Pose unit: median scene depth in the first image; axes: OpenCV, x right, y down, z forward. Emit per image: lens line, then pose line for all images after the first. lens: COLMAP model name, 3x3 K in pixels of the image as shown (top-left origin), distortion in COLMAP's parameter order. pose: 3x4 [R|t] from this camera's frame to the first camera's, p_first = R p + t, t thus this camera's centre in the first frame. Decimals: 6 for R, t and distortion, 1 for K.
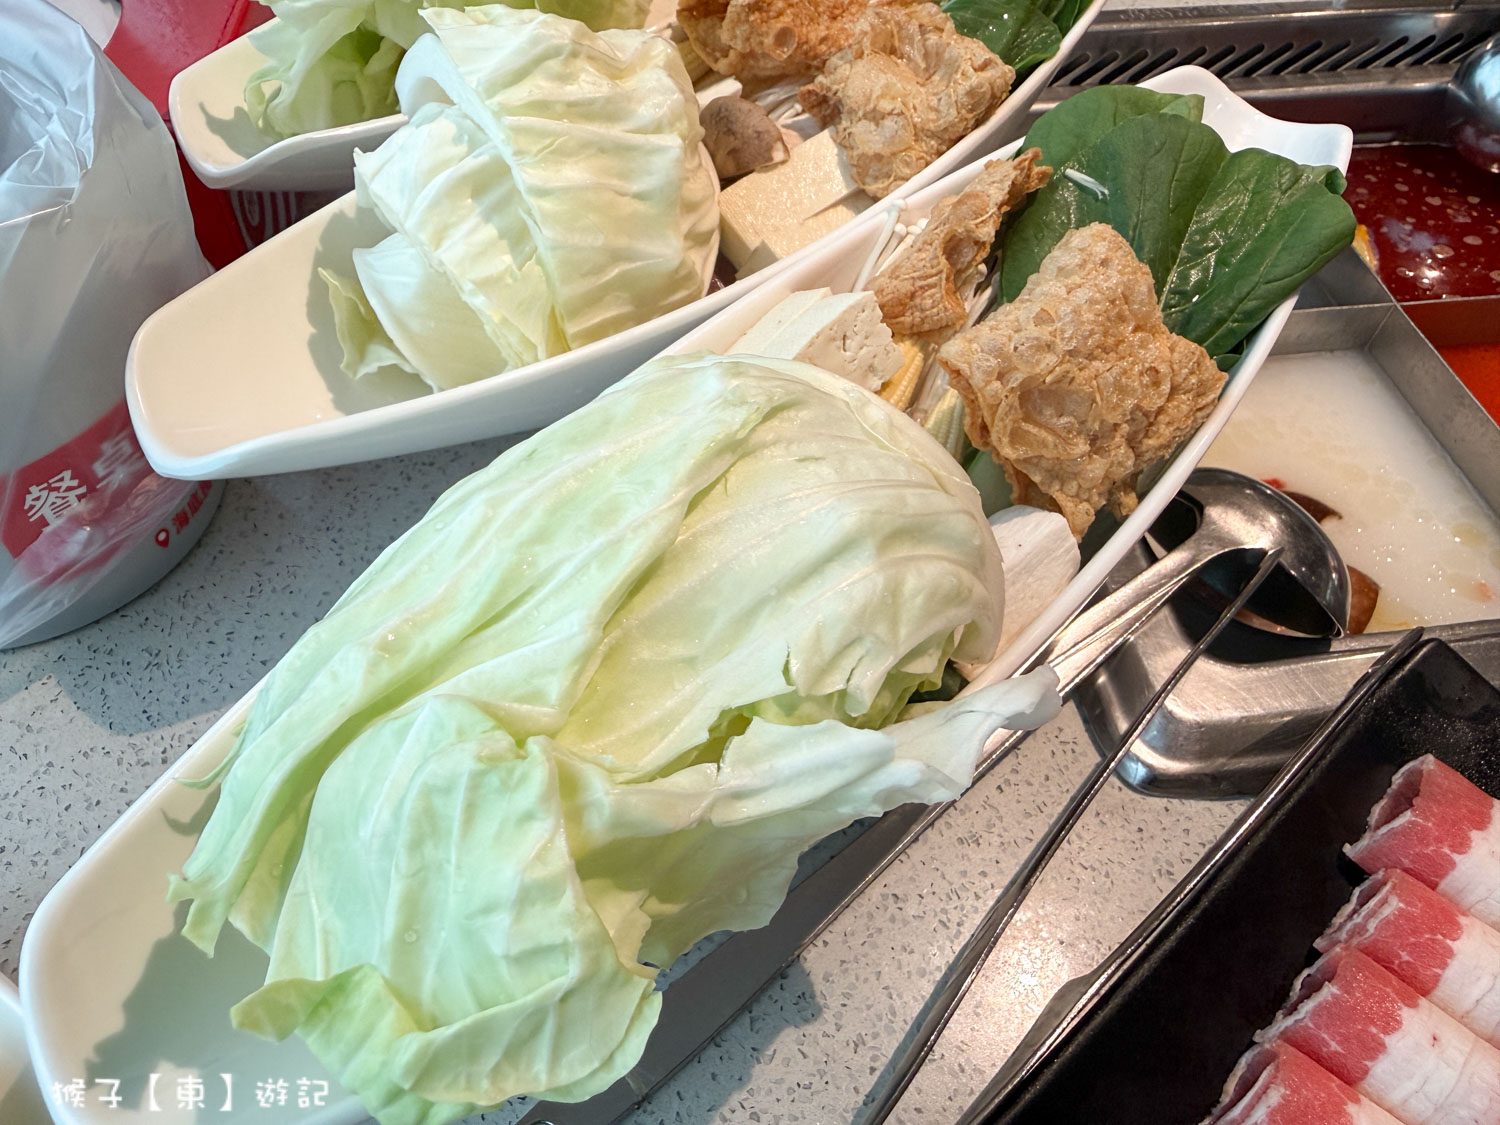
lens RADIAL K [[1103.5, 0, 750.0], [0, 1103.5, 562.5], [0, 0, 1]] dist [0.005384, 0.007235]
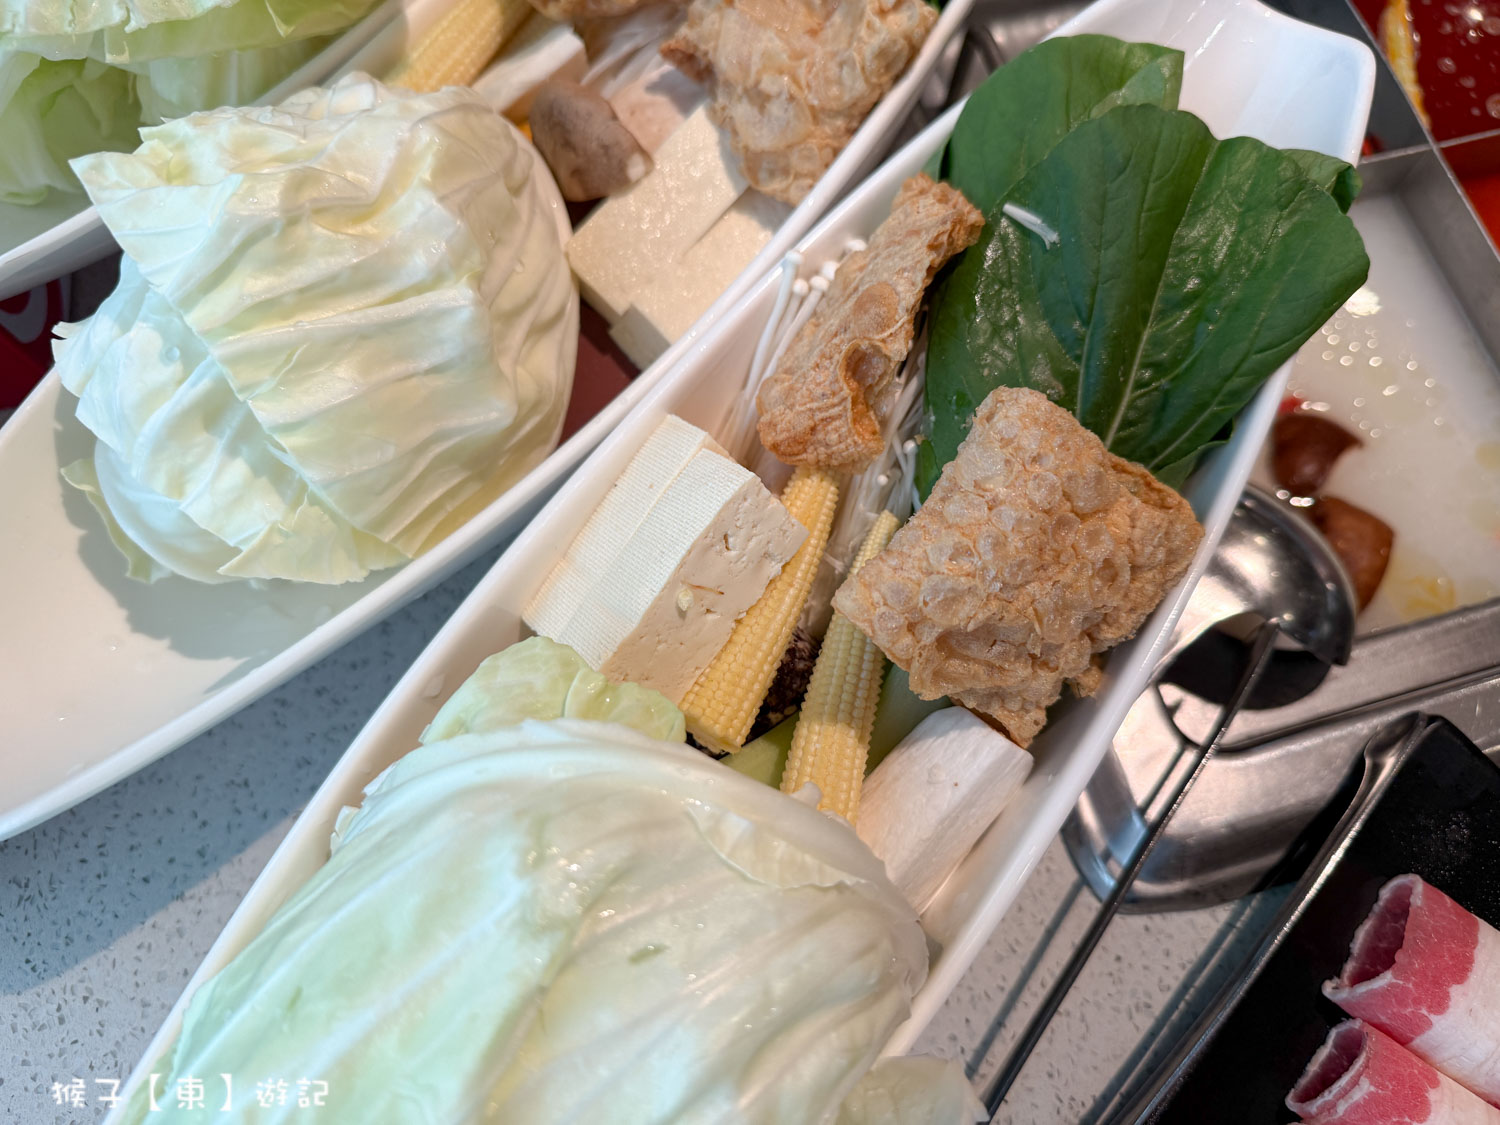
lens RADIAL K [[1129.3, 0, 828.7], [0, 1129.3, 566.5], [0, 0, 1]] dist [-0.025565, 0.005259]
pose [[0.993439, -0.114117, 0.007567, 0.138690], [0.106300, 0.945750, 0.307013, -0.387693], [-0.042192, -0.304194, 0.951675, 0.202362]]
